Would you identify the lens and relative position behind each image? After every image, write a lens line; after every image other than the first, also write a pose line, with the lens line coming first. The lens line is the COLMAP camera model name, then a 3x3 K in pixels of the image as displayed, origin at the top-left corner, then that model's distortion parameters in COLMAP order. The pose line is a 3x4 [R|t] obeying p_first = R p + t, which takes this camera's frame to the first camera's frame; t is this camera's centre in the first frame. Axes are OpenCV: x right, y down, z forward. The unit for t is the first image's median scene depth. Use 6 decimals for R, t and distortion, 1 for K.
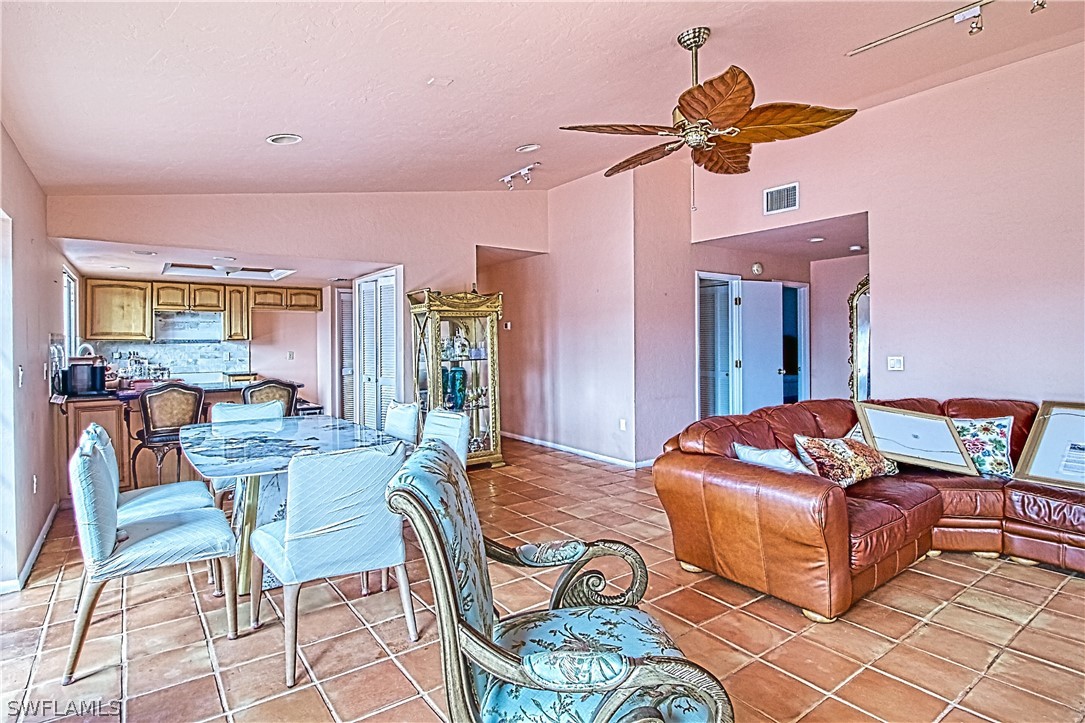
lens RADIAL K [[559.2, 0, 536.3], [0, 559.2, 343.9], [0, 0, 1]] dist [-0.003599, -0.001028]
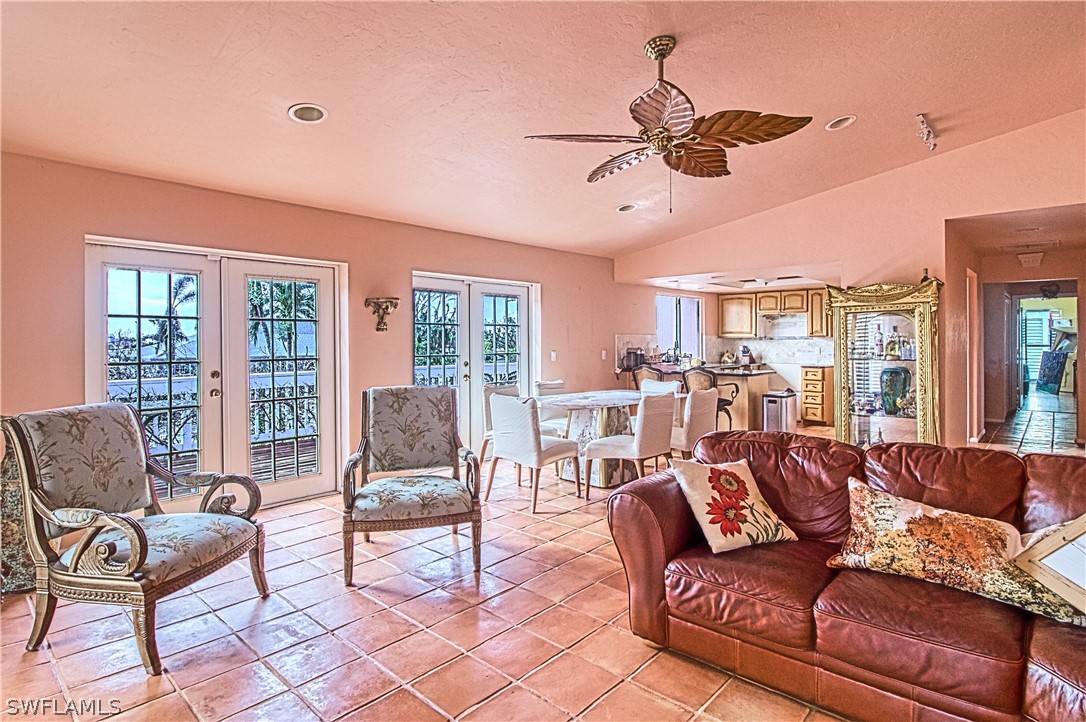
lens RADIAL K [[559.7, 0, 541.6], [0, 559.7, 351.8], [0, 0, 1]] dist [-0.003599, -0.001028]
pose [[0.196445, 0.024355, -0.980212, 0.515283], [-0.000544, 0.999694, 0.024730, -0.004300], [0.980515, -0.004325, 0.196398, 0.239272]]
